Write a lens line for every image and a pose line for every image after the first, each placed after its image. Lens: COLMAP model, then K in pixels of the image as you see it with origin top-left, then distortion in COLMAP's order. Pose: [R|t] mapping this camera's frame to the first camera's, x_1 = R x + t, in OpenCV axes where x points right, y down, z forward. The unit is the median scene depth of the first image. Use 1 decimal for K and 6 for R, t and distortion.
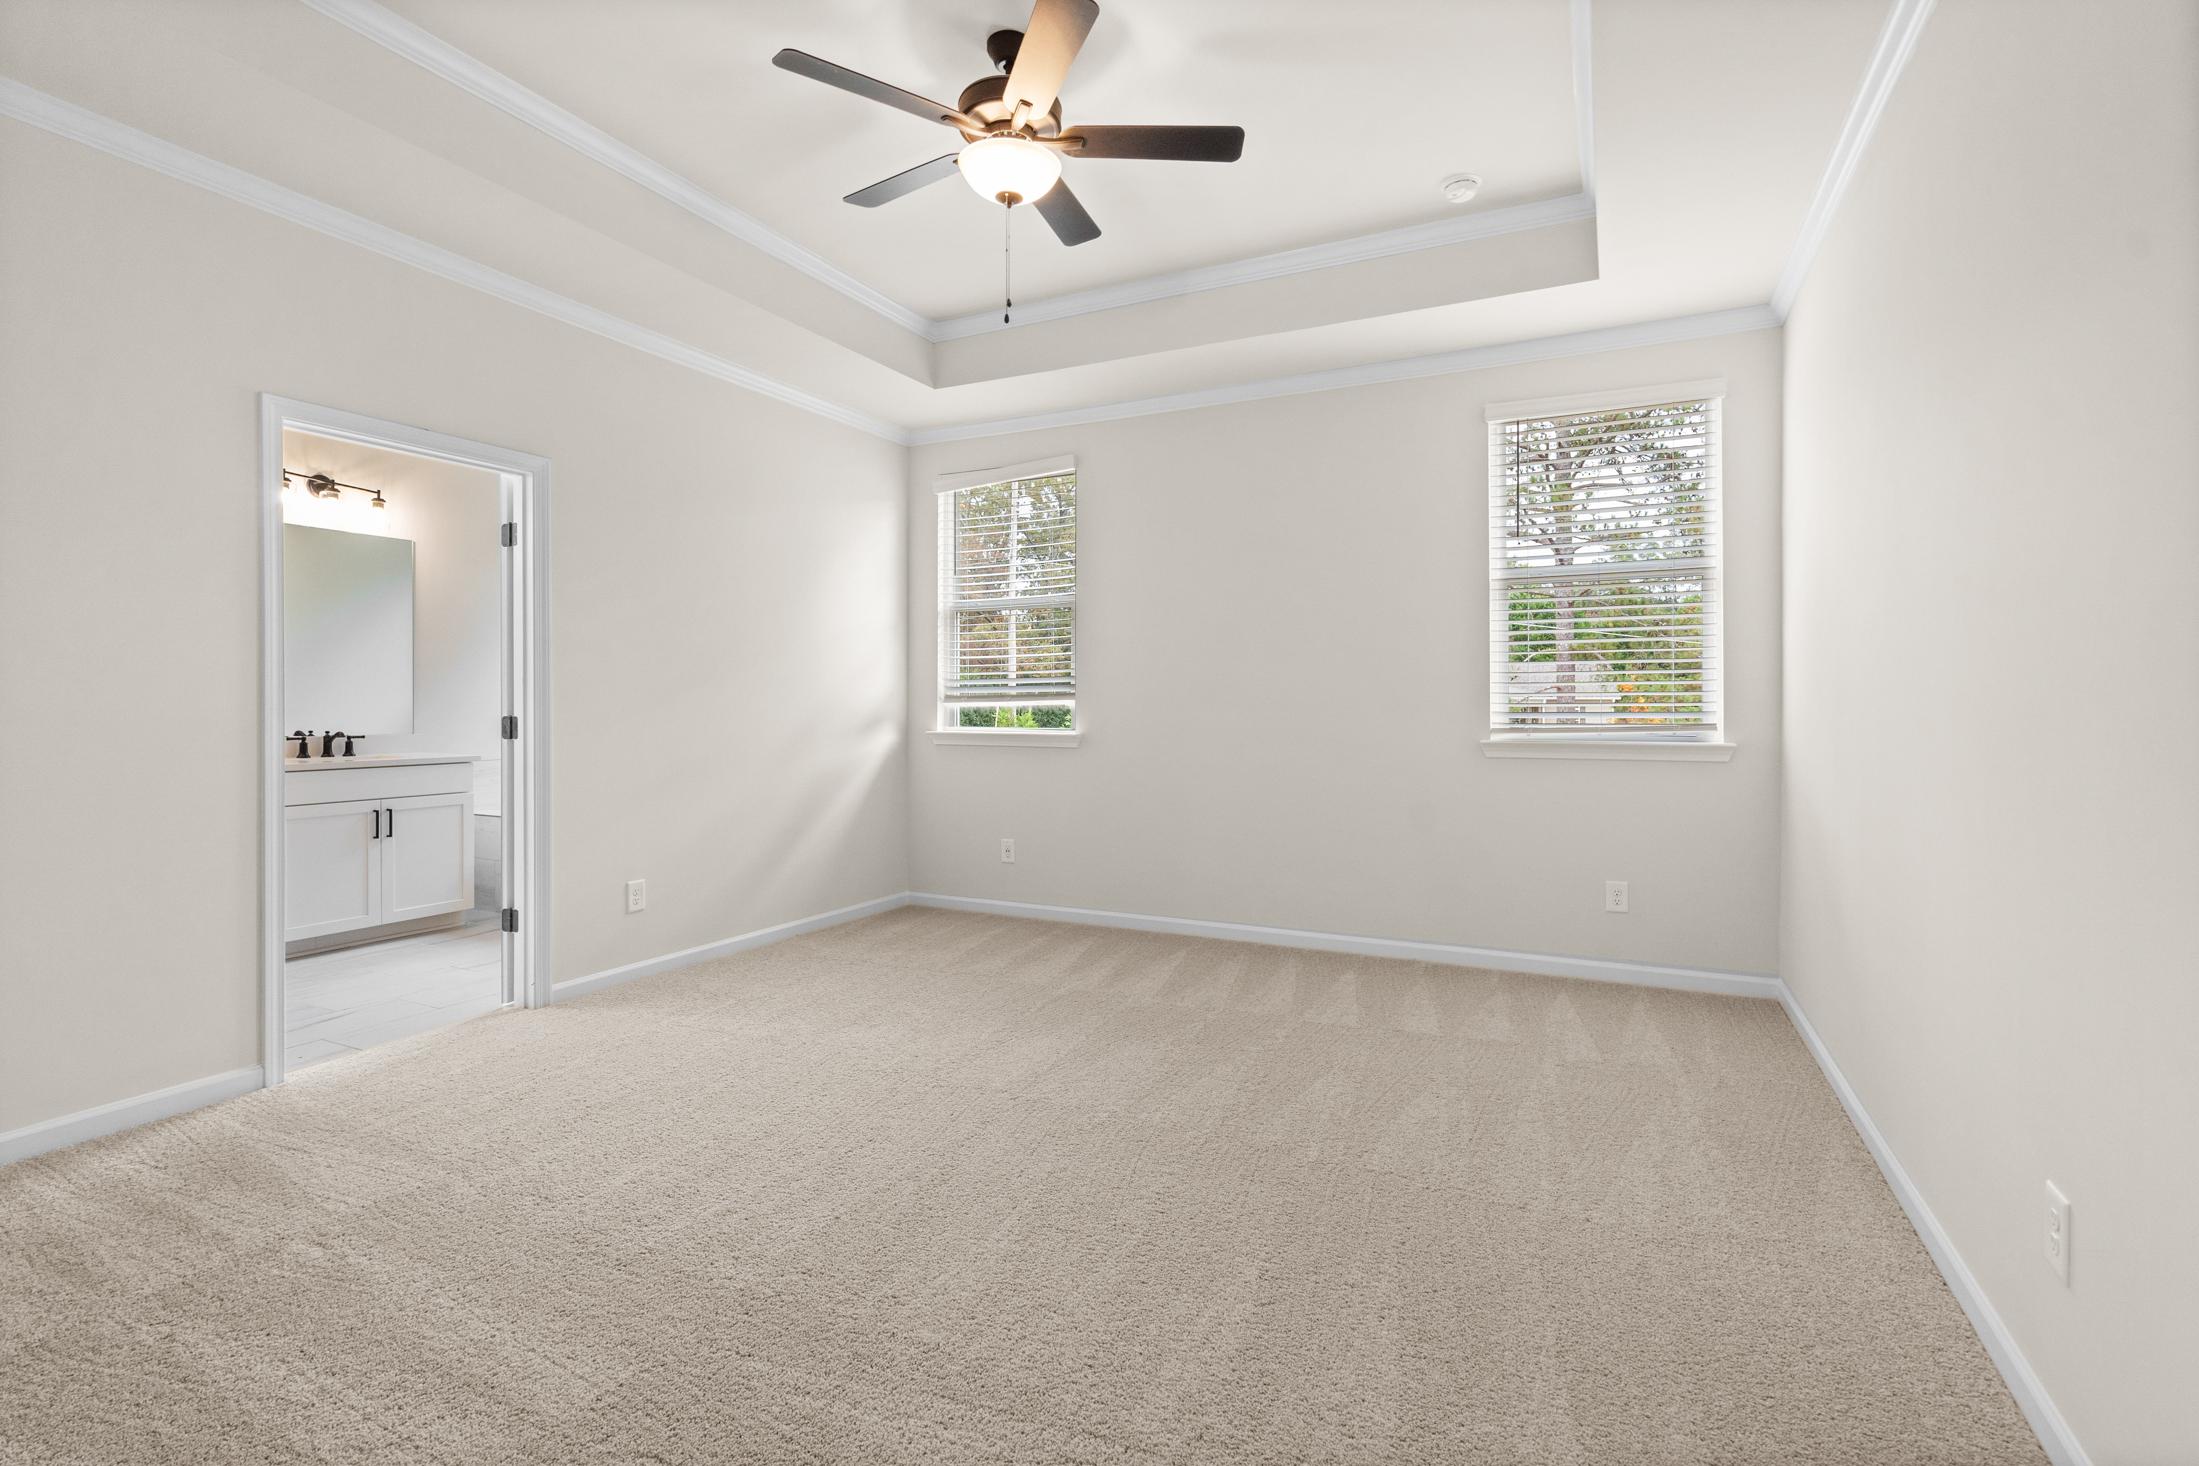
lens RADIAL K [[1008.5, 0, 1090.6], [0, 1008.5, 726.0], [0, 0, 1]] dist [-0.002388, -0.000286]
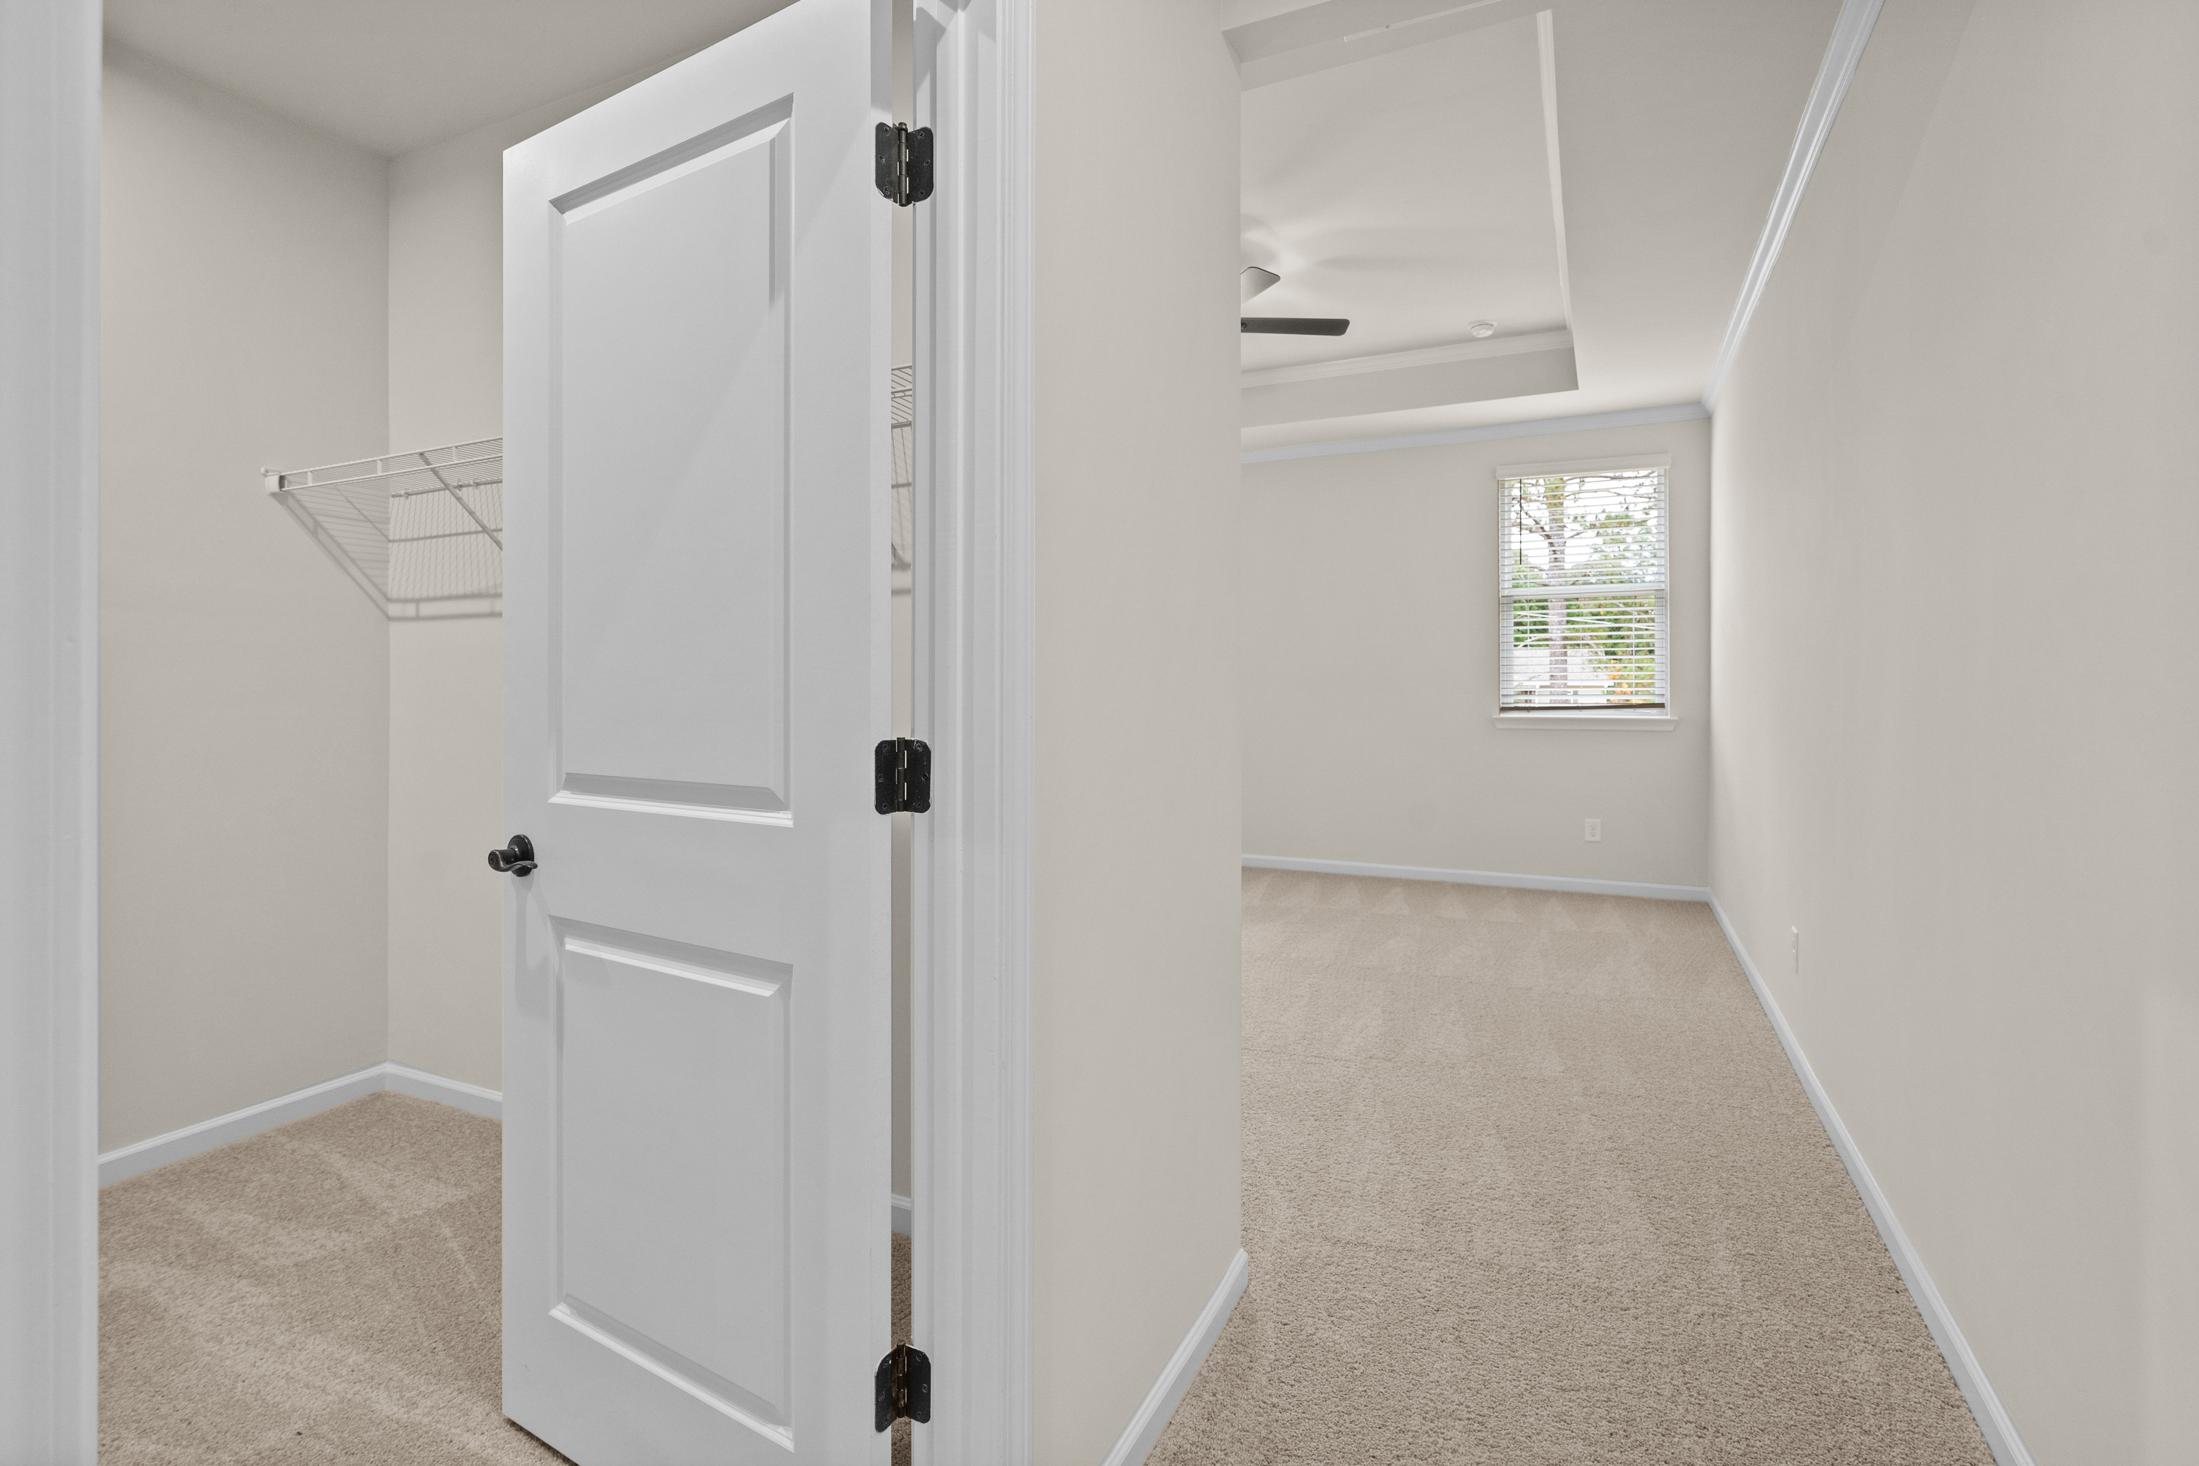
lens RADIAL K [[1053.4, 0, 1100.9], [0, 1053.4, 706.0], [0, 0, 1]] dist [0.000817, 0.000189]
pose [[0.999548, 0.001593, 0.030017, -0.190164], [-0.001447, 0.999987, -0.004879, 0.009947], [-0.030024, 0.004833, 0.999537, -0.414637]]
